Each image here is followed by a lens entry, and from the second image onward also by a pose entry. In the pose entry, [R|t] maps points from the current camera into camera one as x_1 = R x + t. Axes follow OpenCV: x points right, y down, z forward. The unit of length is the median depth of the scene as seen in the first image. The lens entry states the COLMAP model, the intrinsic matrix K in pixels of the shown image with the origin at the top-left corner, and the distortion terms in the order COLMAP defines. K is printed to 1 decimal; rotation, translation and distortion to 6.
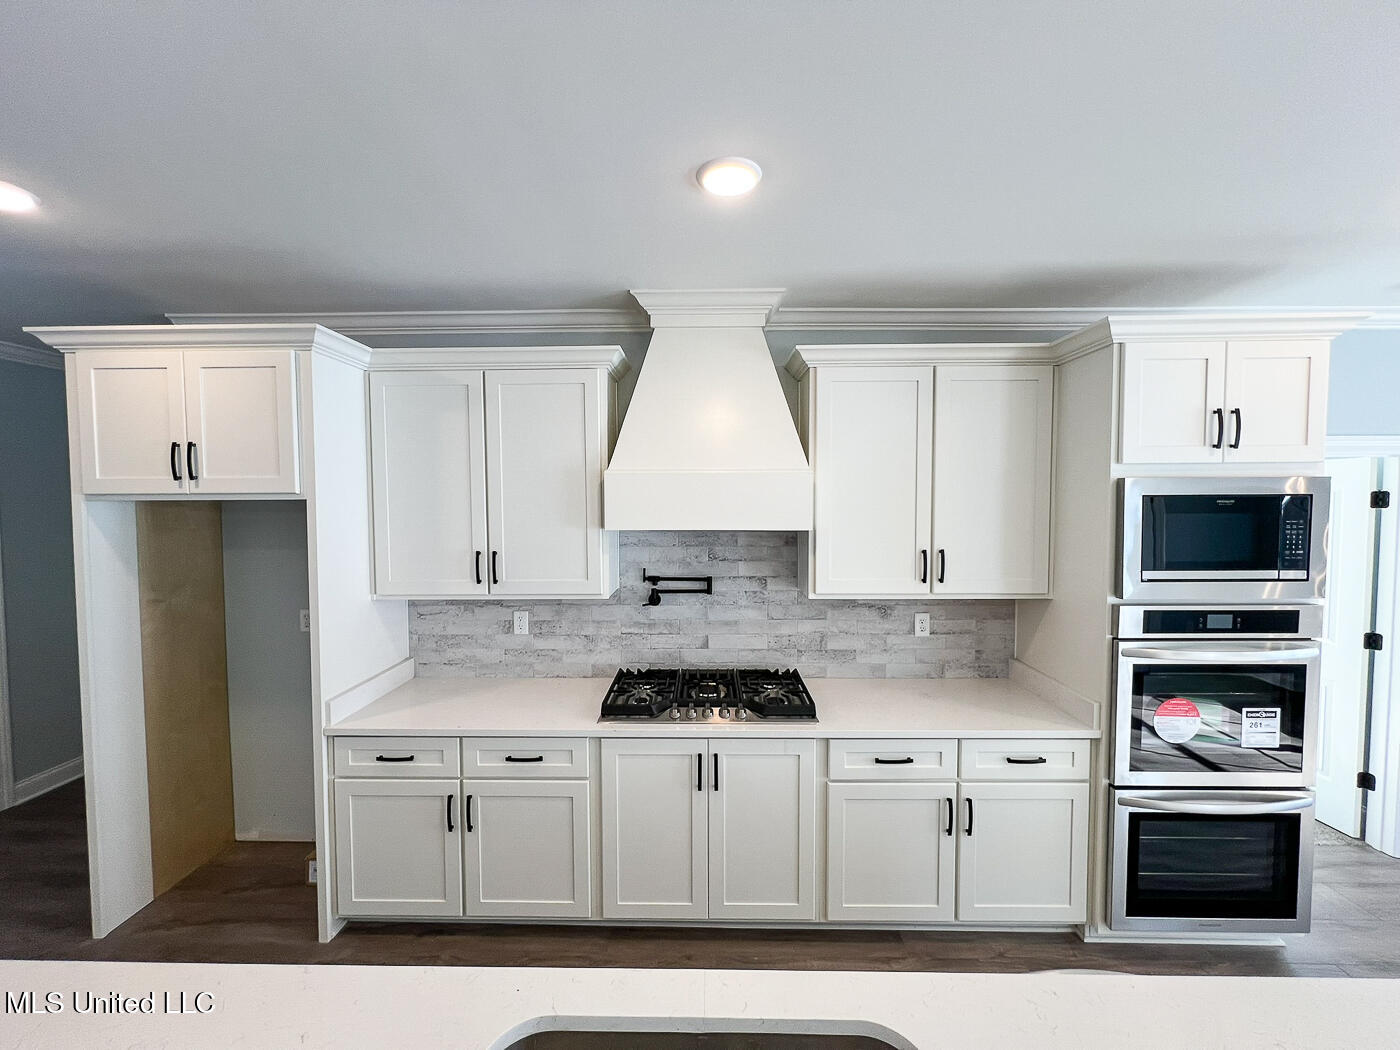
lens RADIAL K [[564.9, 0, 698.2], [0, 564.9, 519.7], [0, 0, 1]] dist [-0.003396, 0.000587]
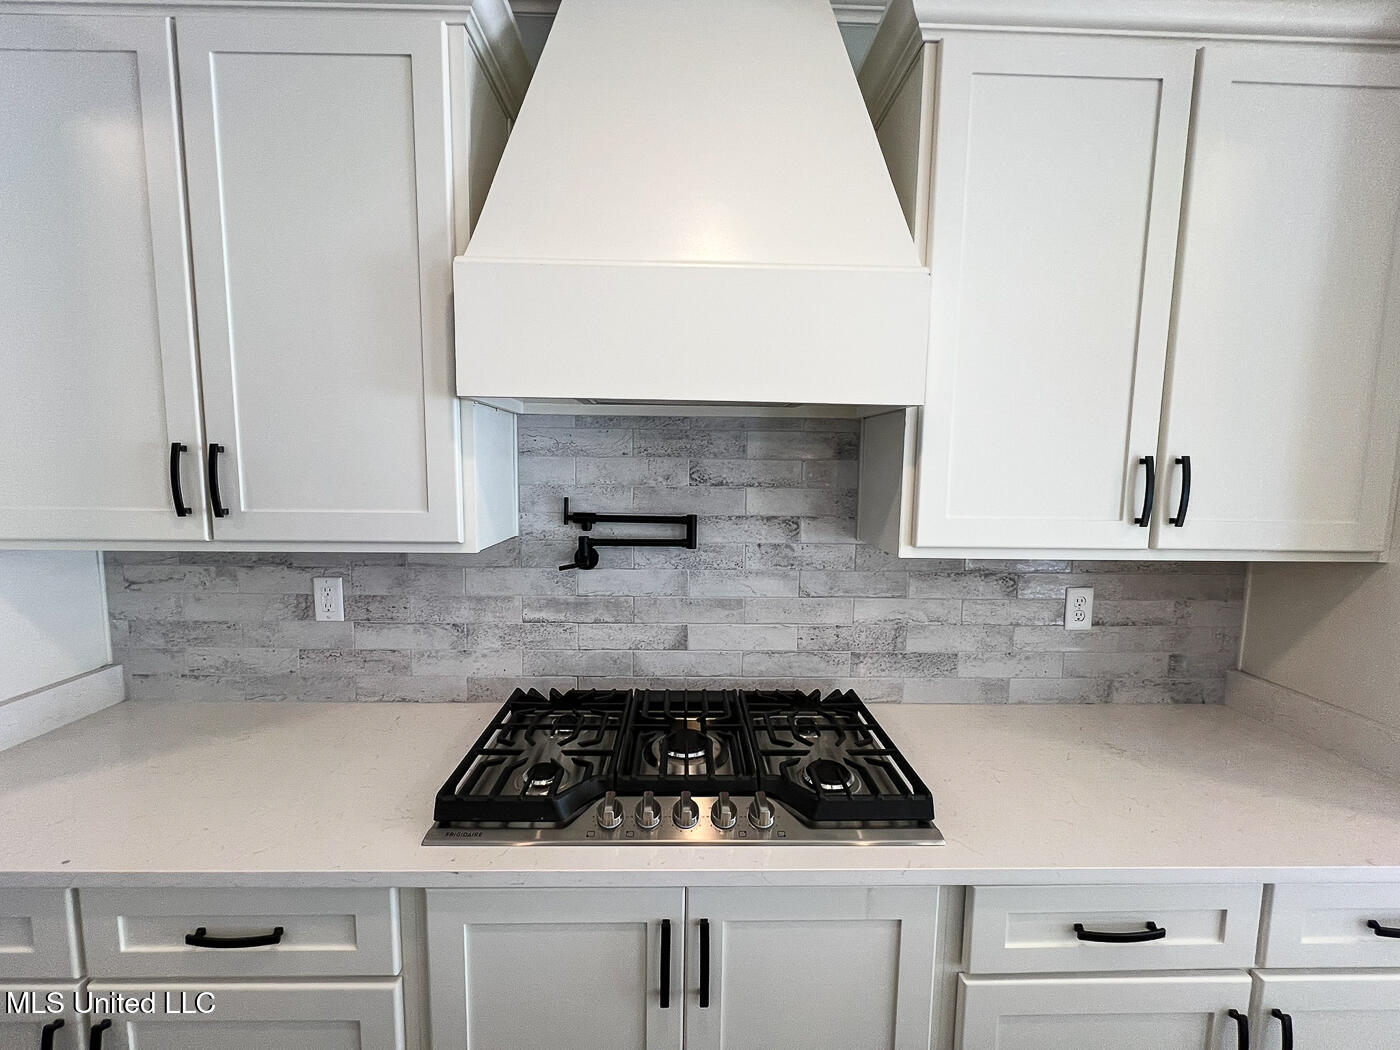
lens RADIAL K [[562.9, 0, 699.1], [0, 562.9, 521.8], [0, 0, 1]] dist [-0.006510, 0.000366]
pose [[0.998918, 0.013507, 0.044510, 0.004205], [-0.016130, 0.998122, 0.059098, 0.083251], [-0.043629, -0.059752, 0.997259, 0.525271]]
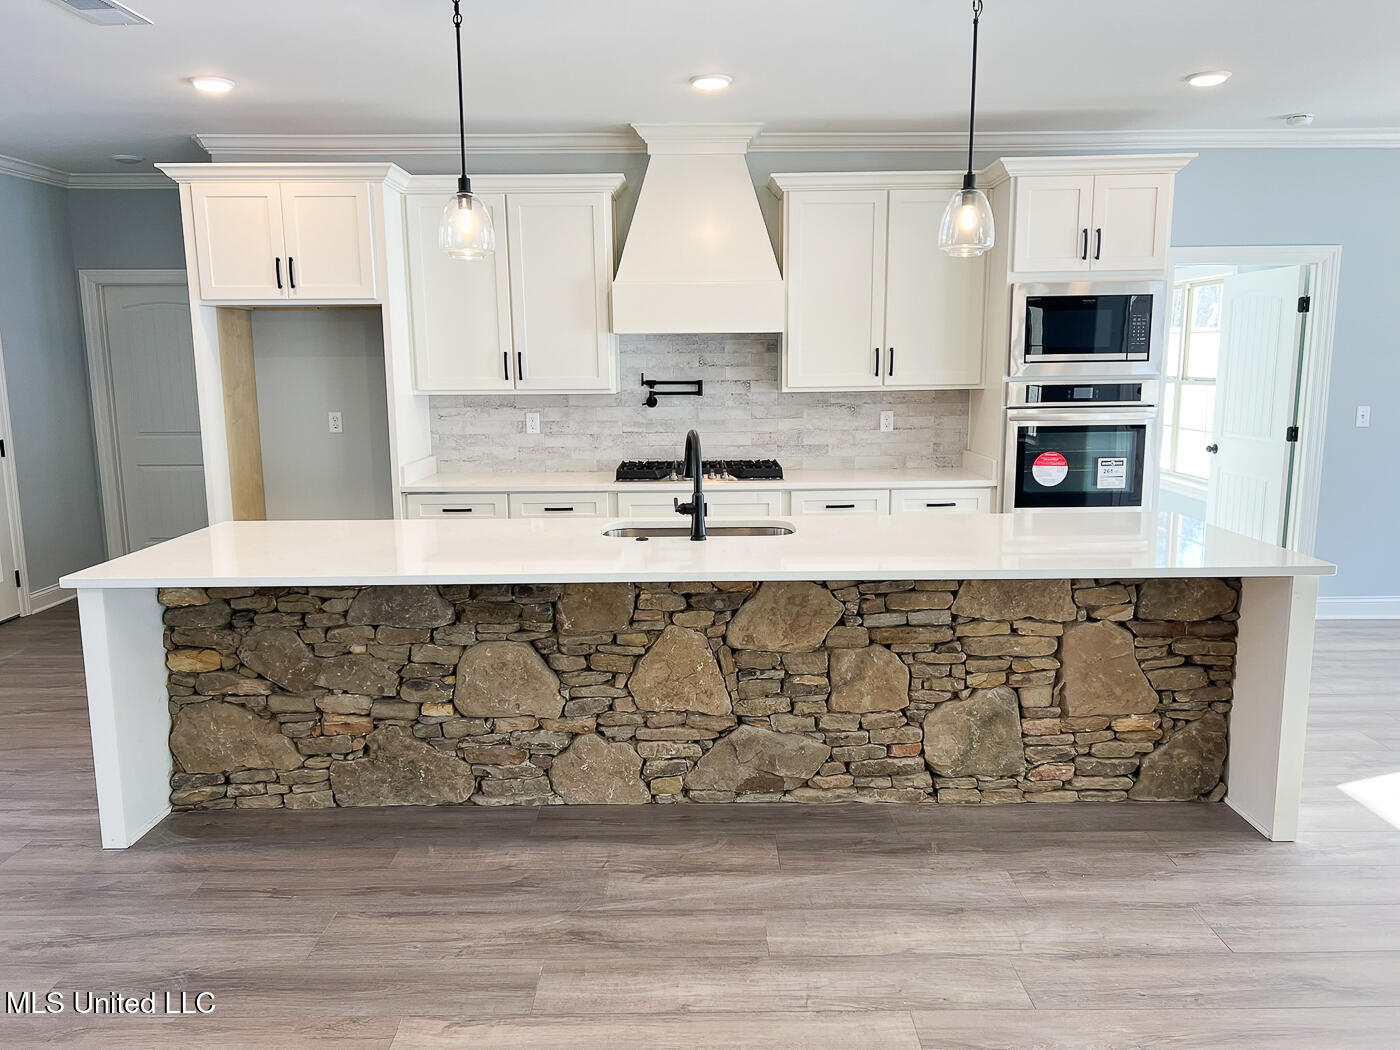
lens RADIAL K [[1060.2, 0, 701.0], [0, 1060.2, 533.2], [0, 0, 1]] dist [0.064693, -0.037592]
pose [[0.999807, -0.008430, 0.017753, -0.020187], [0.006241, 0.992766, 0.119900, 0.164848], [-0.018635, -0.119766, 0.992627, -1.260051]]
